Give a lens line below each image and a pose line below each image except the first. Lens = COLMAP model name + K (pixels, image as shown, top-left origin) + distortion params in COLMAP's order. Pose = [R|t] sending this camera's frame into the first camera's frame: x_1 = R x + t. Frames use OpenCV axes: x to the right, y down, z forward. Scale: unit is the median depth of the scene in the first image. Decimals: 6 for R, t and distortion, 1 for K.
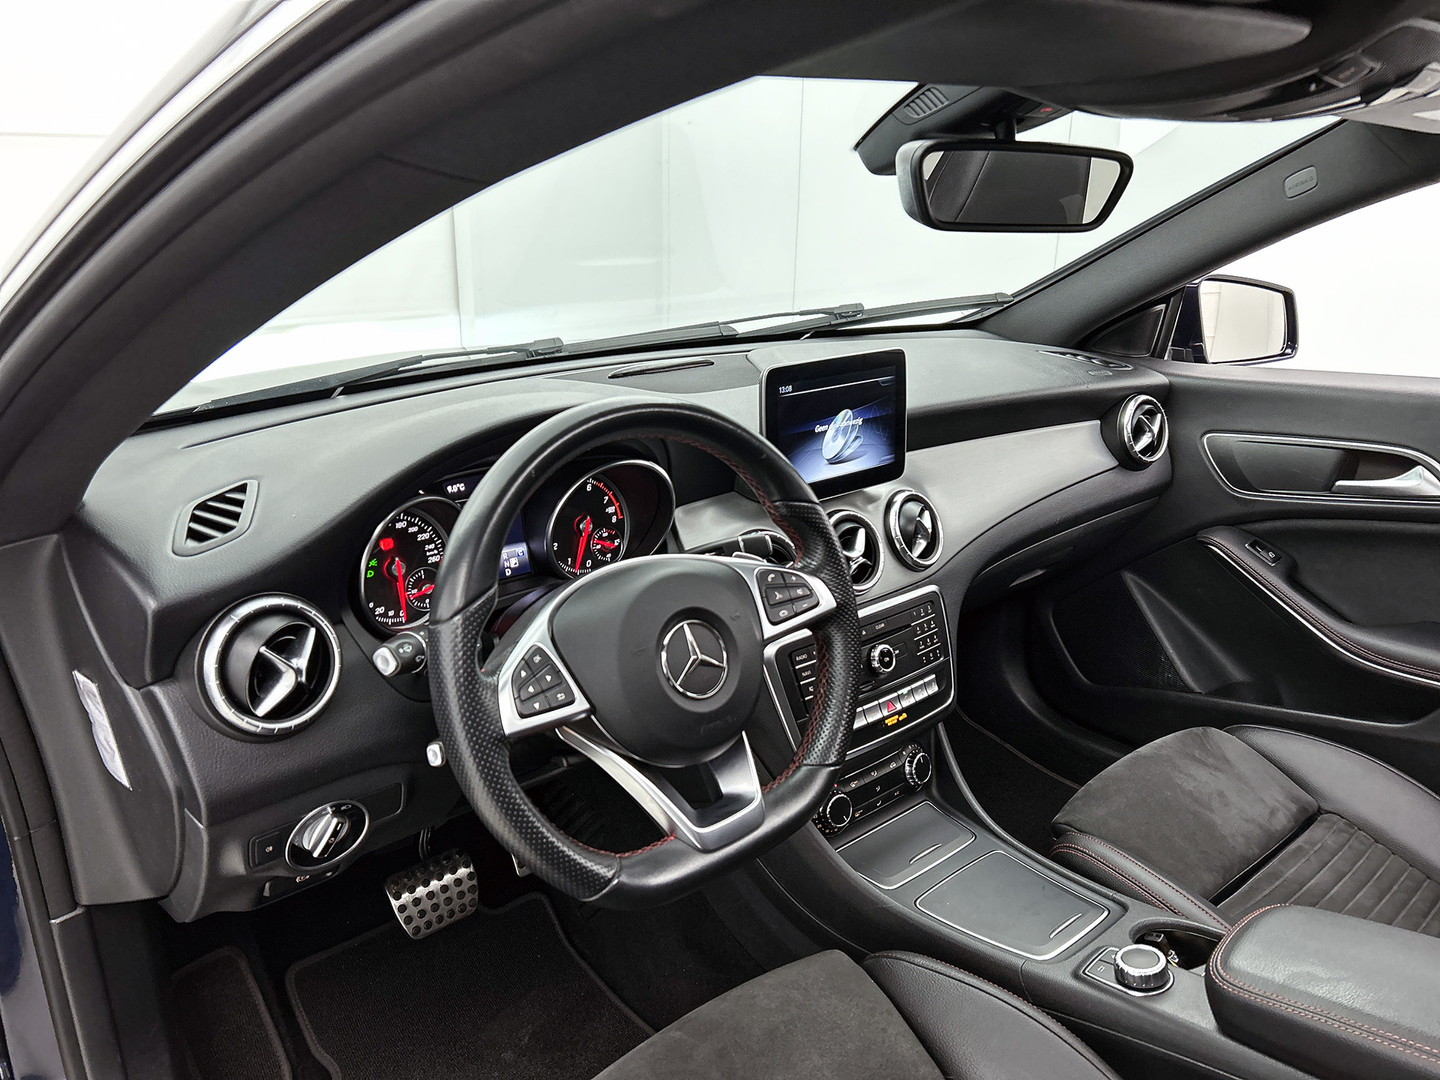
lens RADIAL K [[1106.3, 0, 720.0], [0, 1106.3, 540.0], [0, 0, 1]] dist [0.051985, 0.002698]
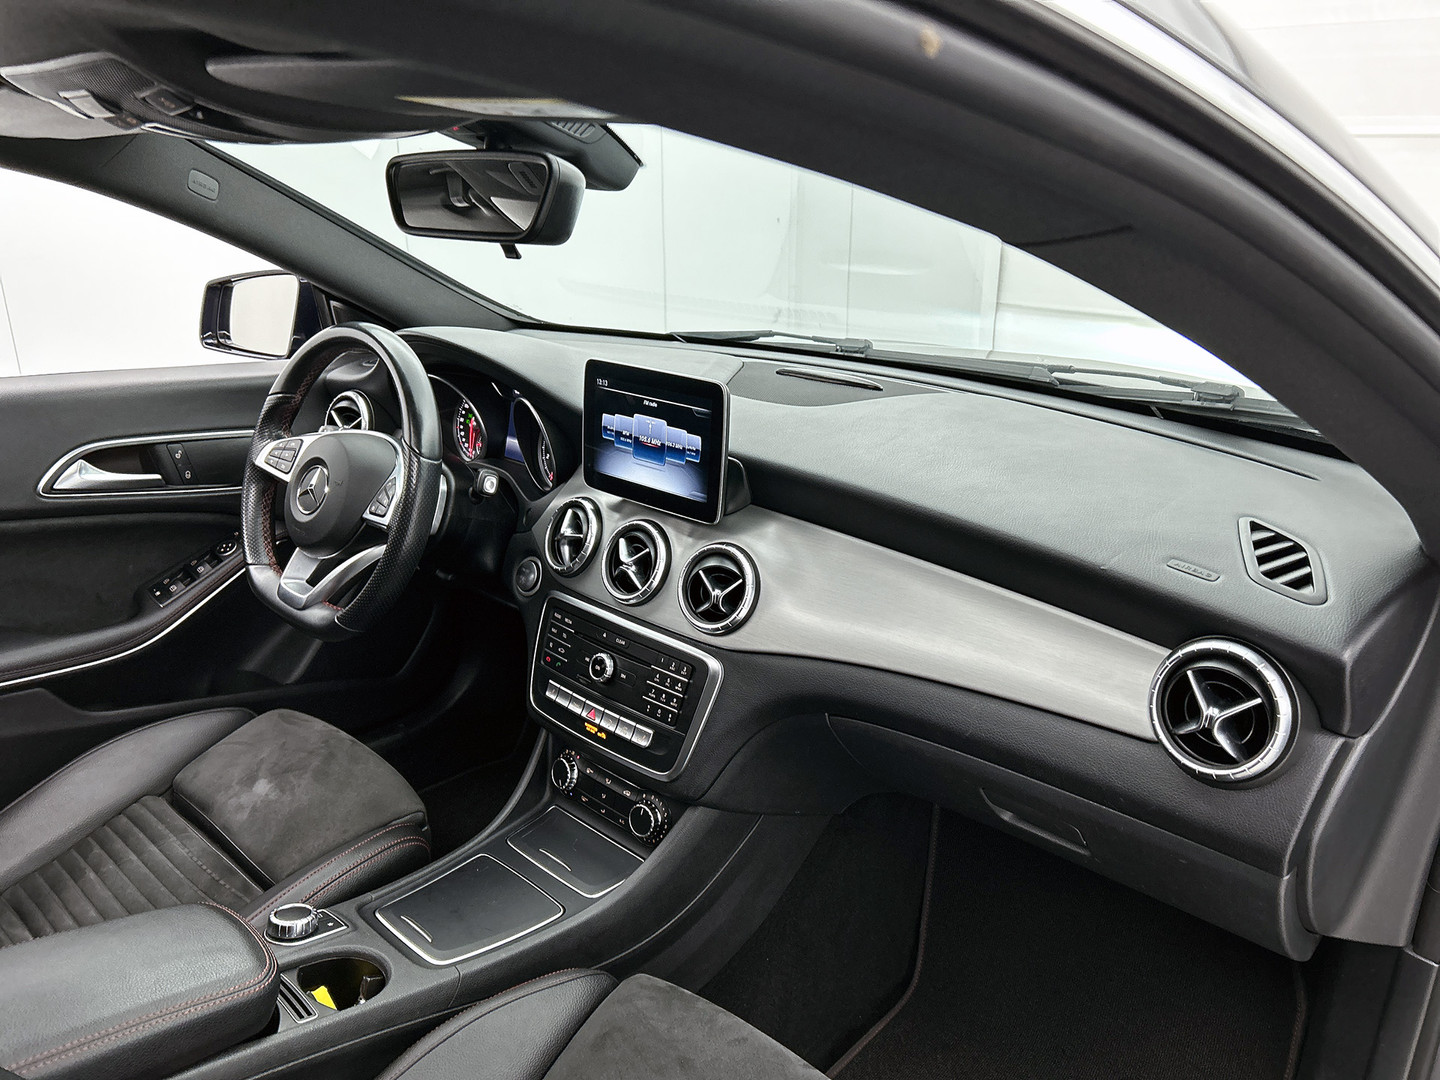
lens RADIAL K [[1118.8, 0, 718.2], [0, 1118.8, 534.5], [0, 0, 1]] dist [0.032381, -0.000828]
pose [[0.097563, 0.317022, -0.943387, 1.035440], [-0.320216, 0.907503, 0.271847, -0.300312], [0.942307, 0.275565, 0.190054, 0.839558]]
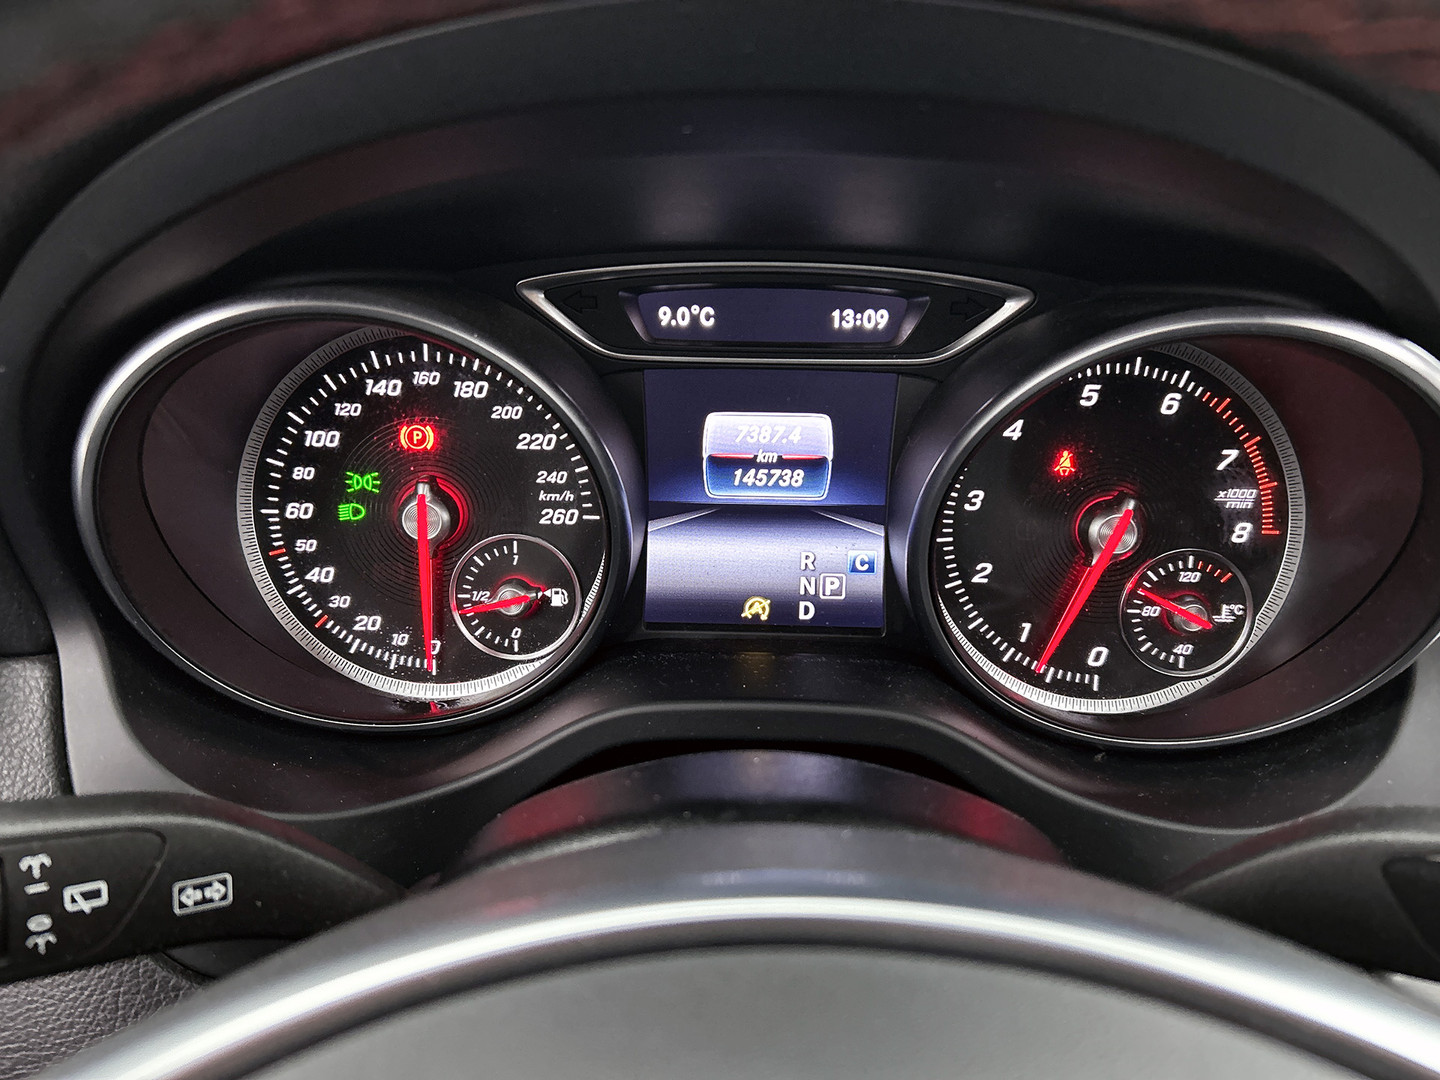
lens RADIAL K [[1134.1, 0, 703.7], [0, 1134.1, 539.2], [0, 0, 1]] dist [0.075533, -0.166616]
pose [[0.747743, 0.276108, -0.603859, -0.019132], [-0.215095, 0.961127, 0.173118, -0.034830], [0.628184, 0.000440, 0.778065, 0.620704]]
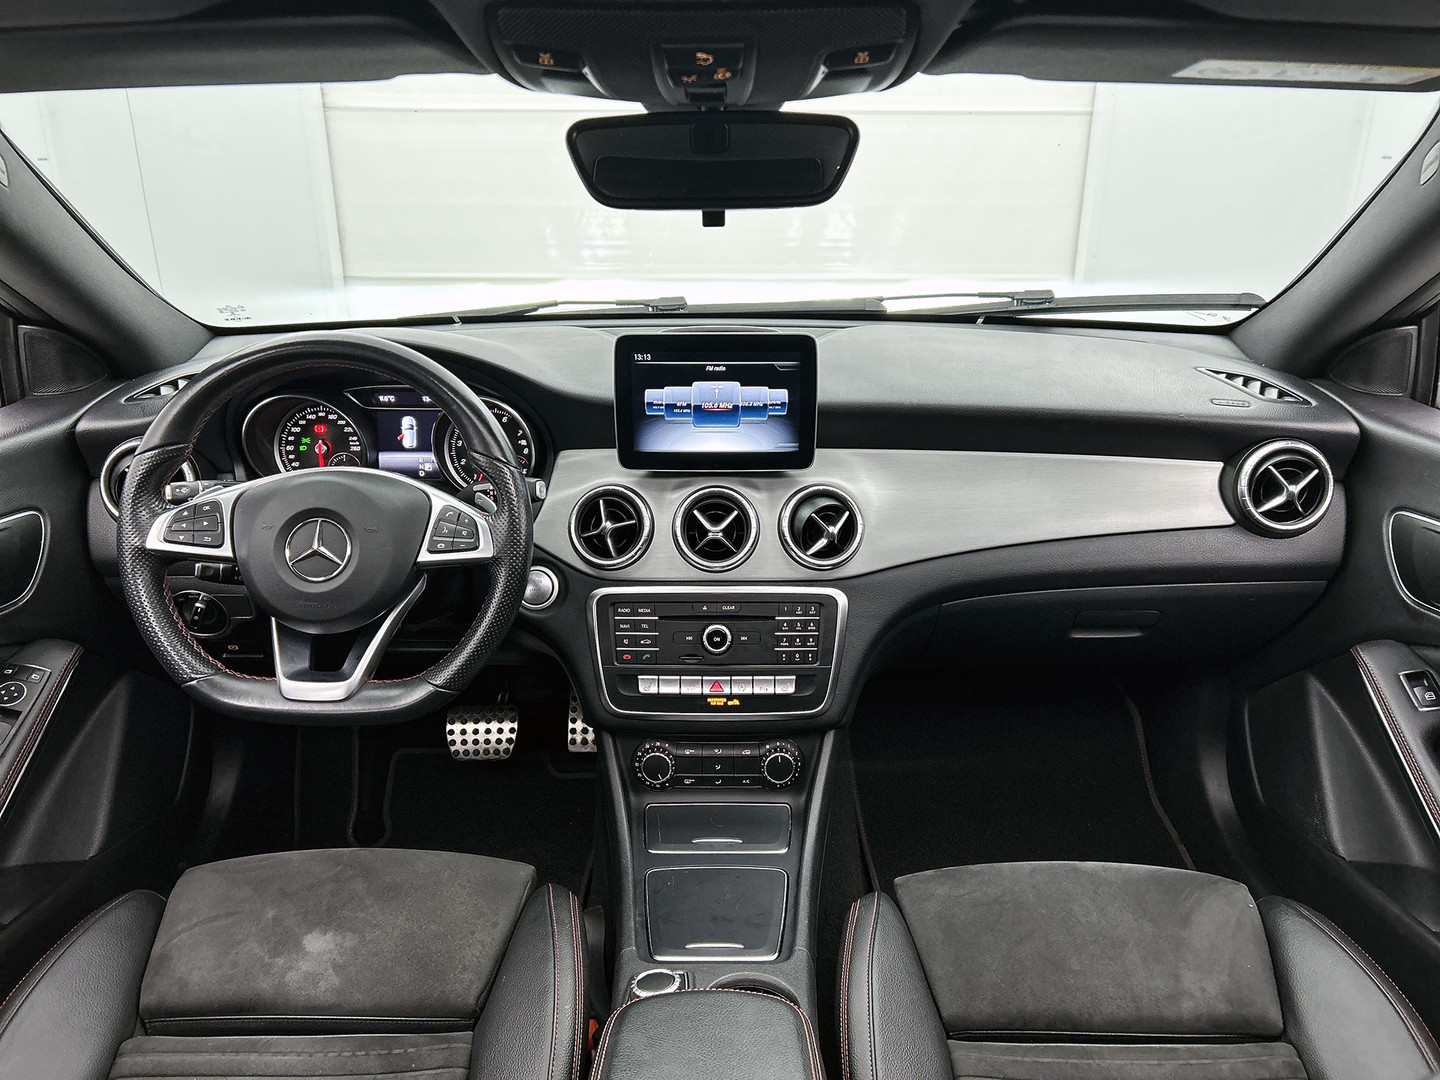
lens RADIAL K [[1106.3, 0, 720.0], [0, 1106.3, 540.0], [0, 0, 1]] dist [0.051985, 0.002698]
pose [[0.754416, 0.224088, -0.616961, 0.718187], [-0.202825, 0.973507, 0.105577, -0.082743], [0.624275, 0.045486, 0.779880, 0.207855]]
